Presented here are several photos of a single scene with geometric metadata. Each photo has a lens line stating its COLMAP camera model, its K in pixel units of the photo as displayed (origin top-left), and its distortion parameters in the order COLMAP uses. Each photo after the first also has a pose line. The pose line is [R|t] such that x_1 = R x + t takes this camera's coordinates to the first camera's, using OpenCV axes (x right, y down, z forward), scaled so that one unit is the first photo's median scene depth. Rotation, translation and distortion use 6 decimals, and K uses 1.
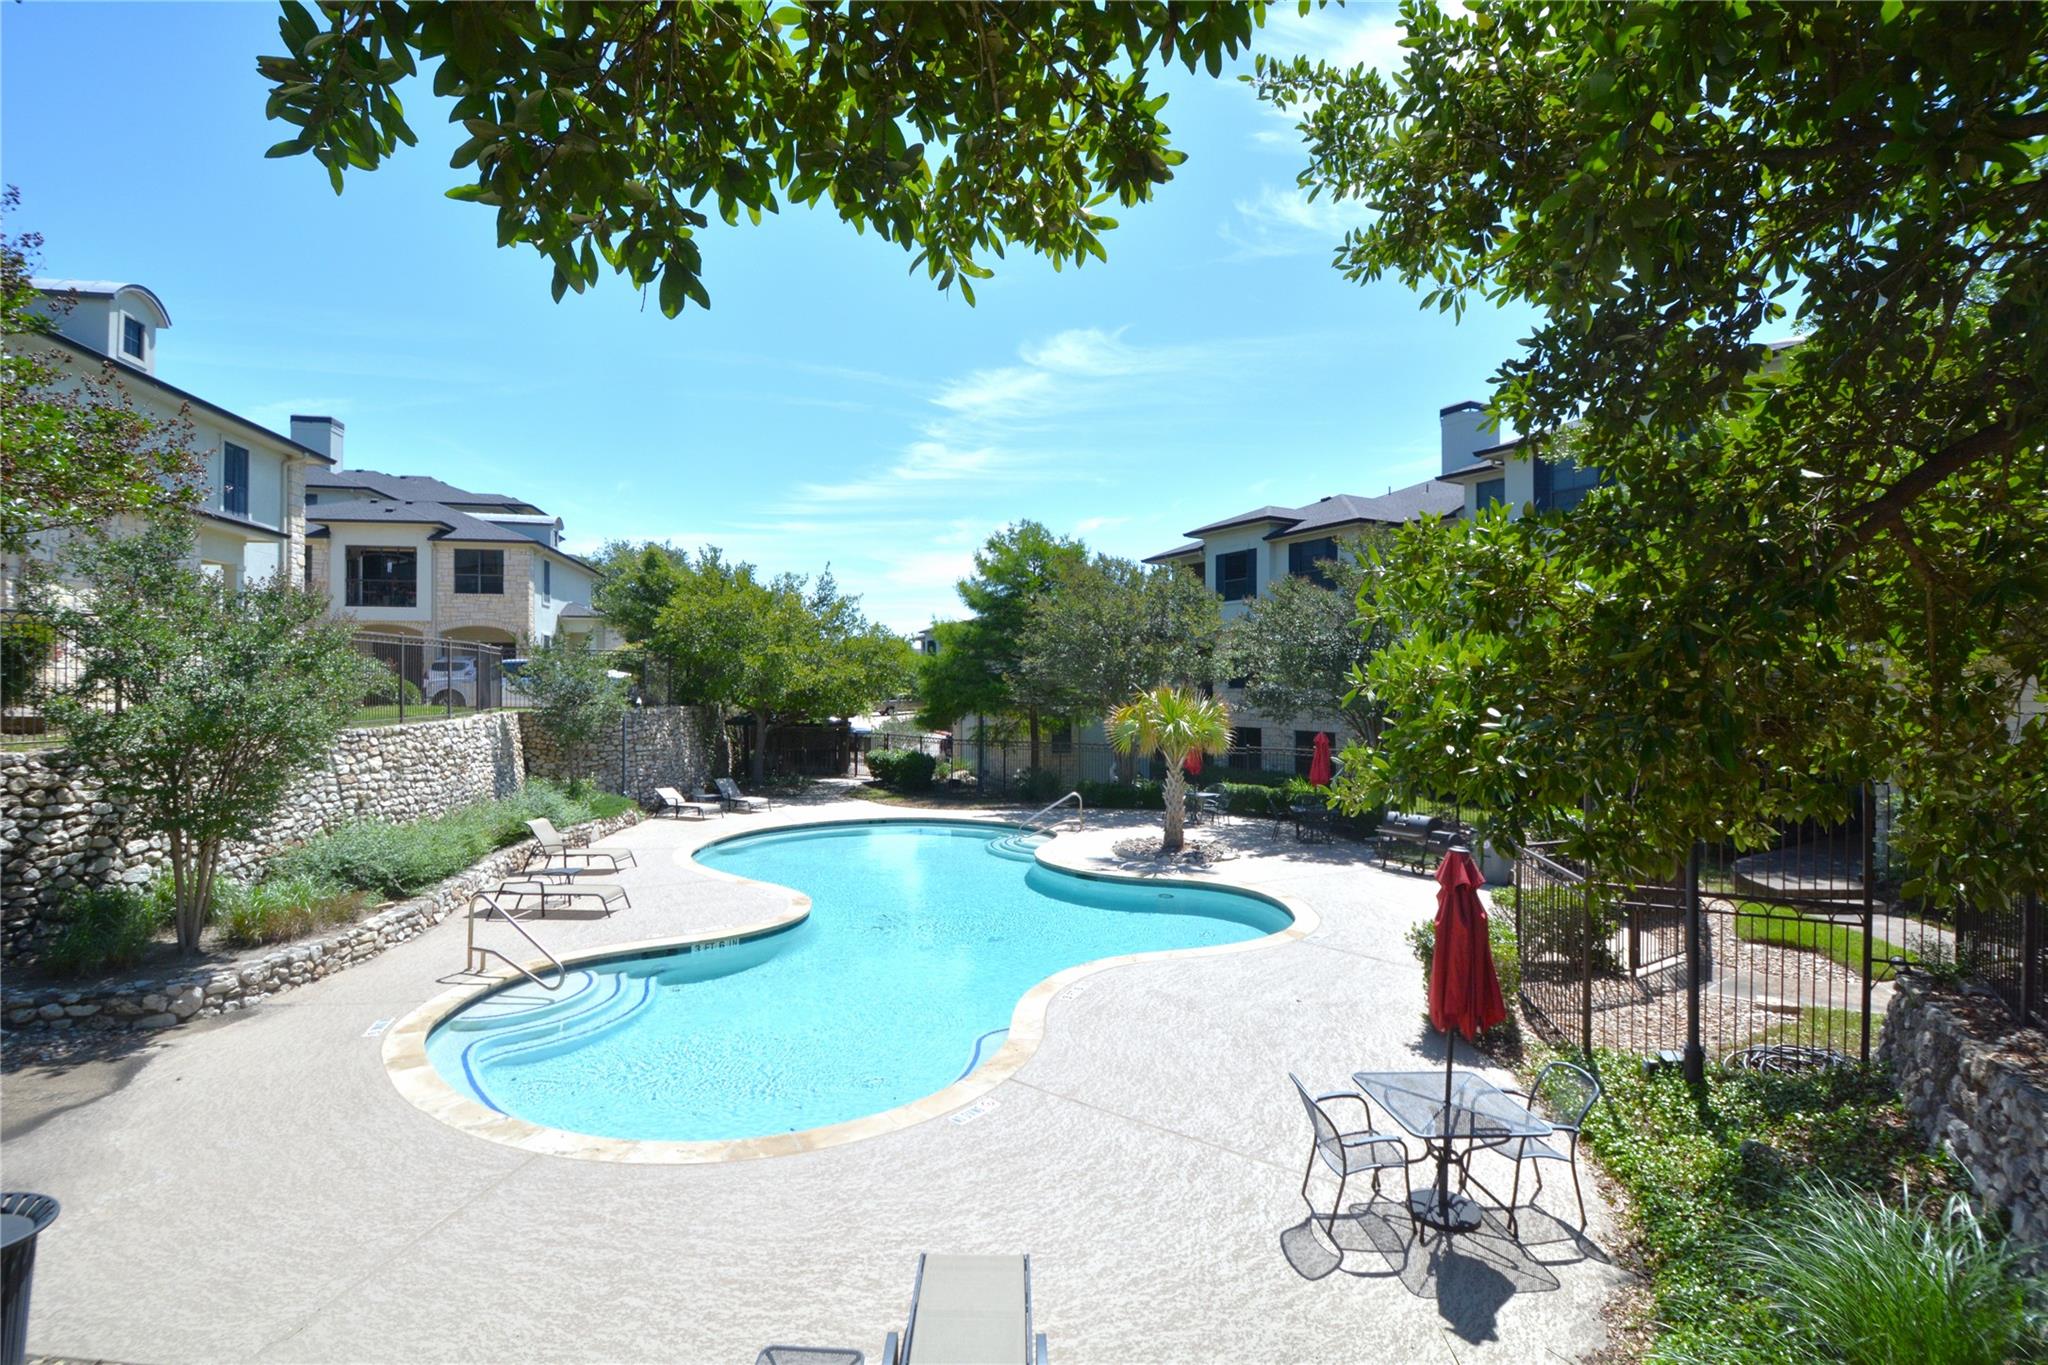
lens RADIAL K [[872.7, 0, 1024.0], [0, 872.7, 682.5], [0, 0, 1]] dist [-0.001759, -0.000240]
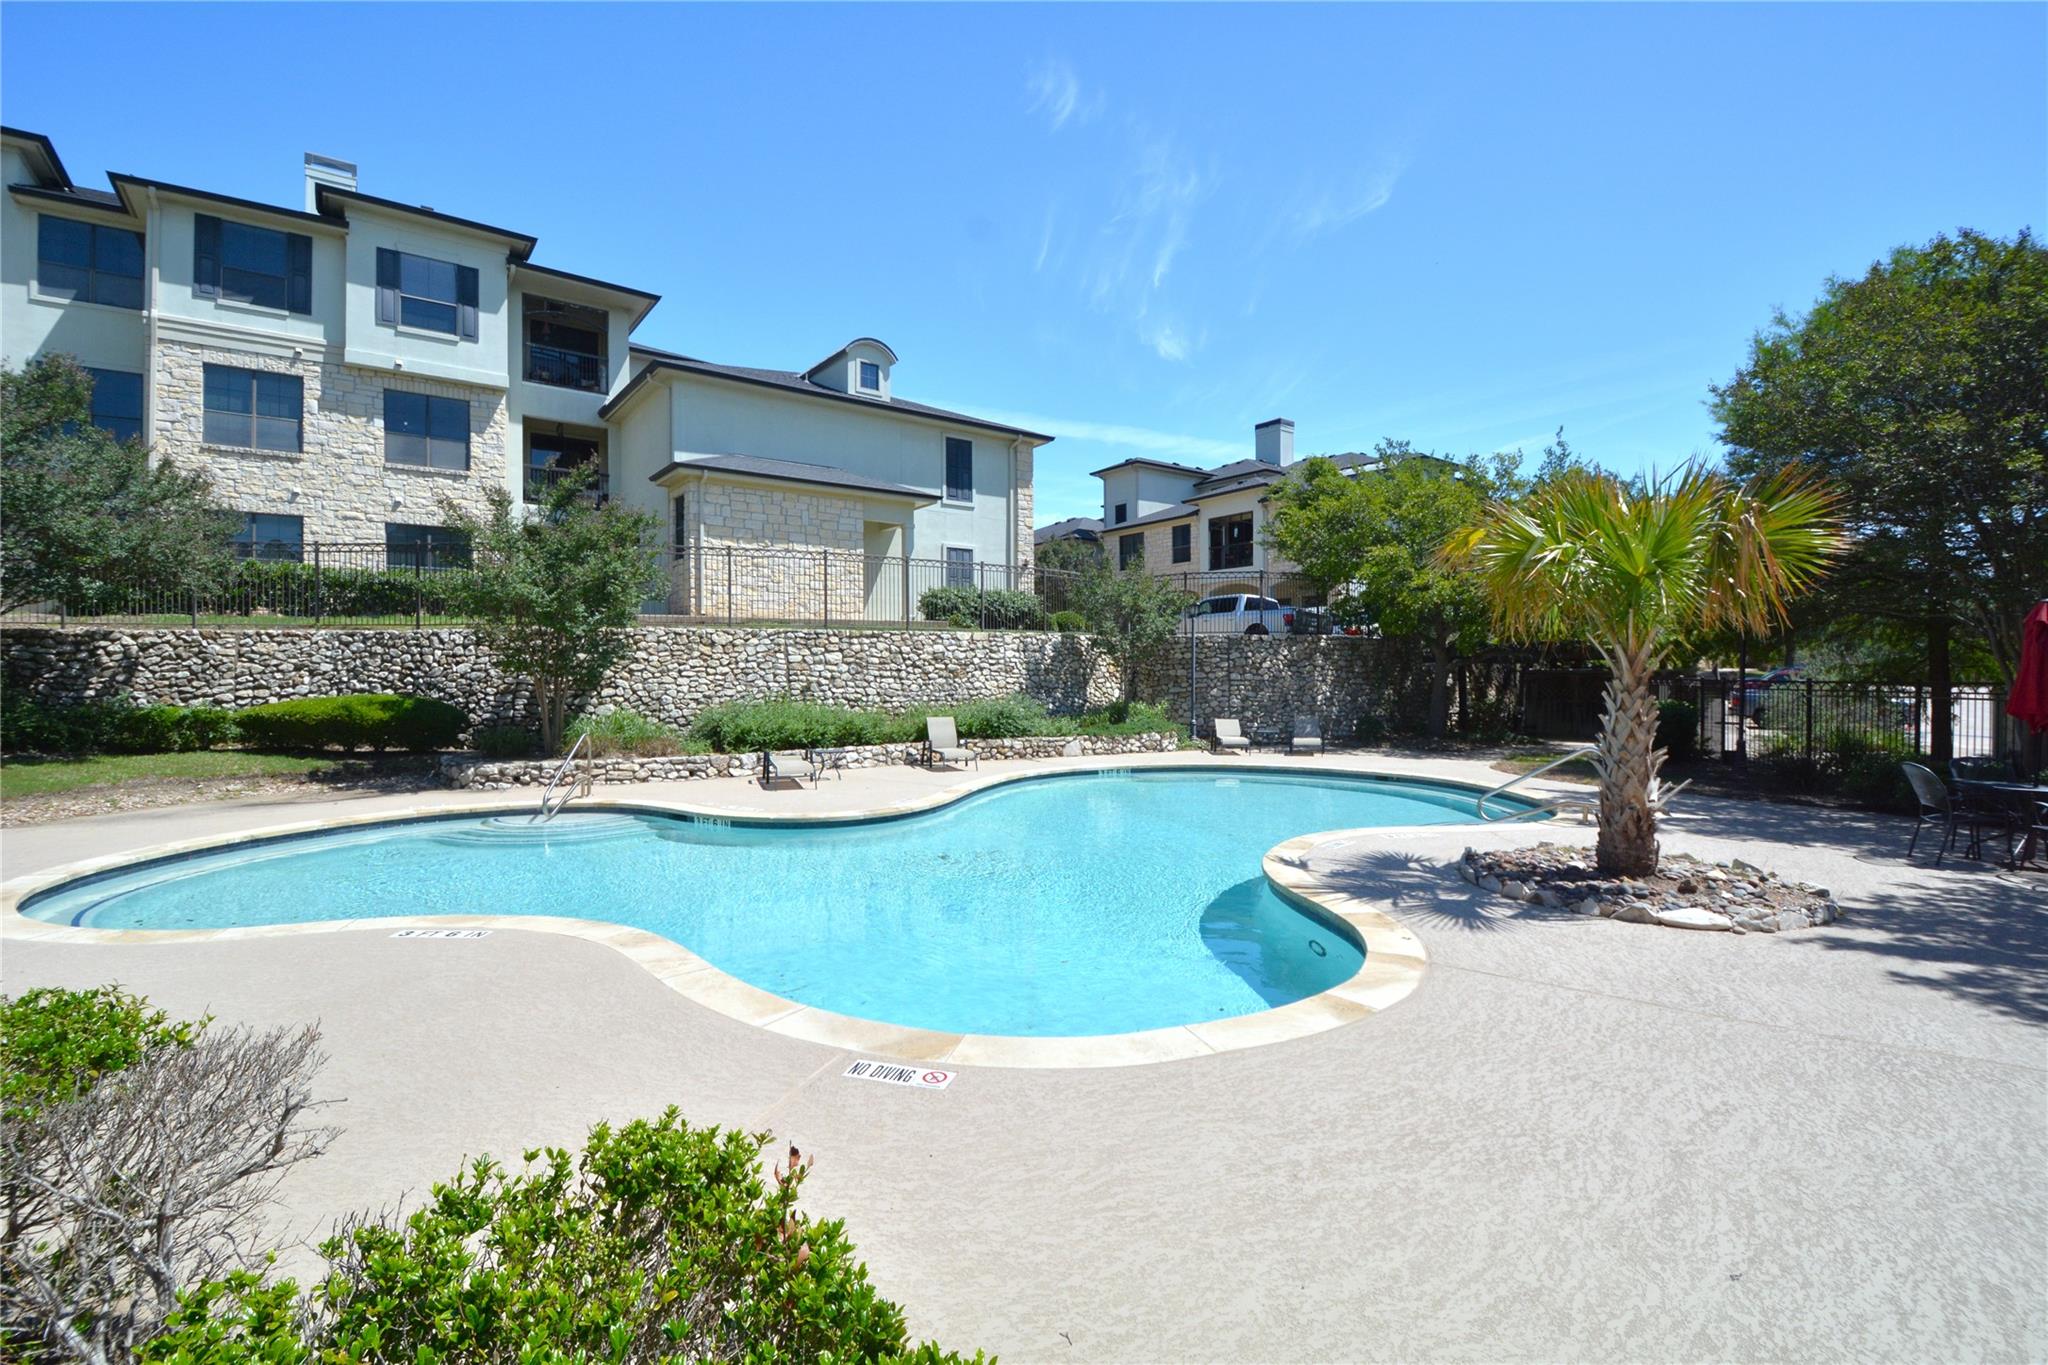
lens RADIAL K [[894.1, 0, 1024.0], [0, 894.1, 682.5], [0, 0, 1]] dist [-0.009841, -0.000758]
pose [[0.441813, 0.004951, -0.897094, 0.485013], [0.012428, 0.999855, 0.011639, 0.115303], [0.897021, -0.016292, 0.441687, 0.683311]]
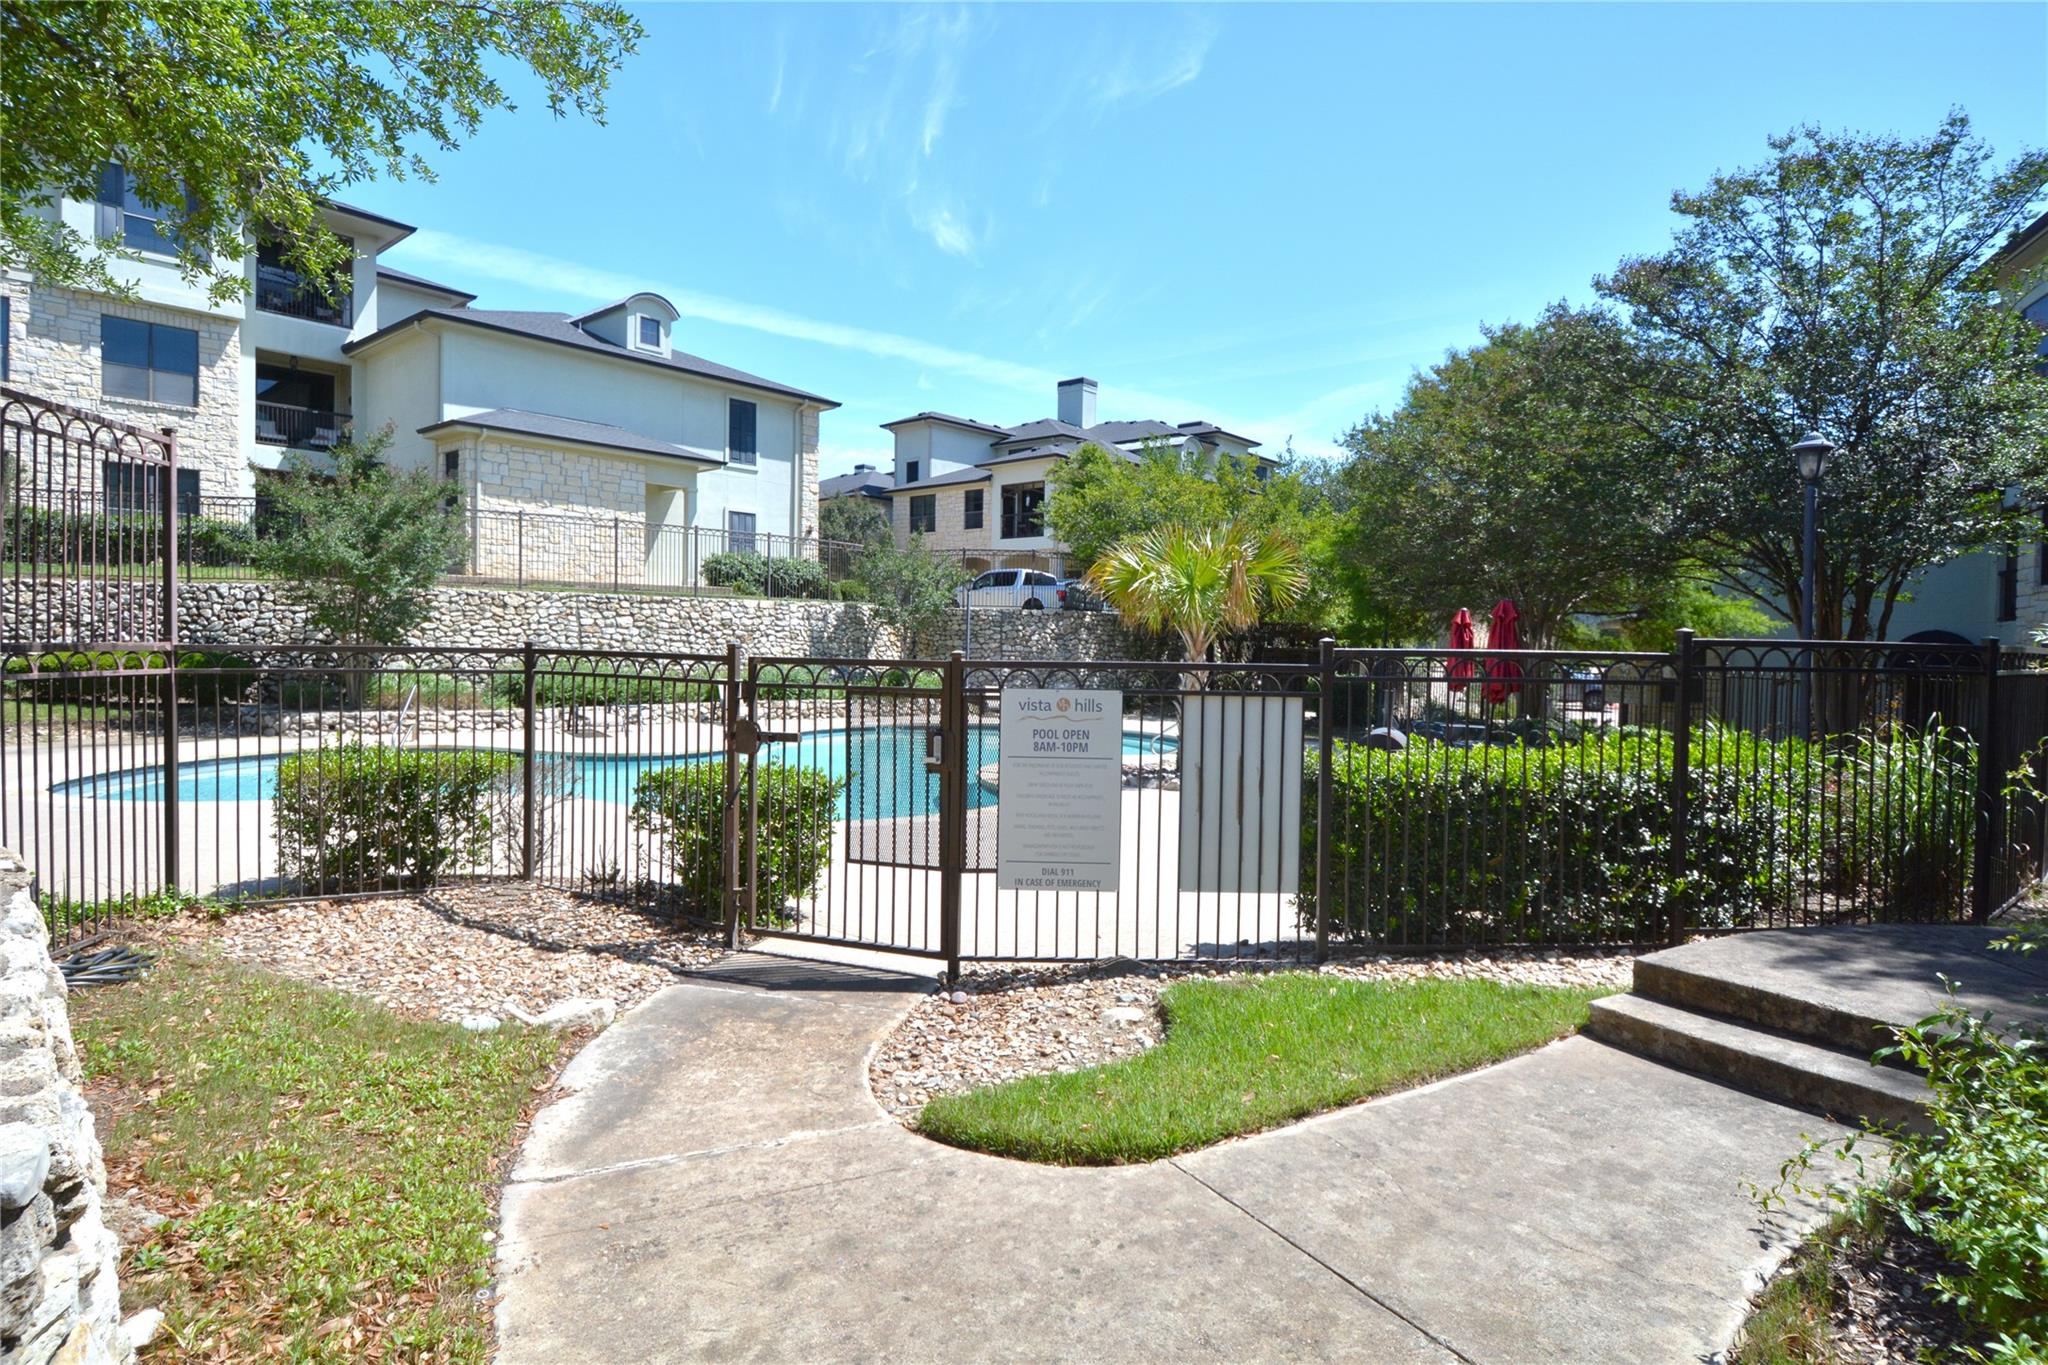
lens RADIAL K [[1033.7, 0, 1024.0], [0, 1033.7, 682.5], [0, 0, 1]] dist [-0.003603, -0.000611]
pose [[0.620599, 0.038425, -0.783186, 0.801903], [-0.010806, 0.999123, 0.040456, 0.113681], [0.784054, -0.016644, 0.620470, 0.514932]]
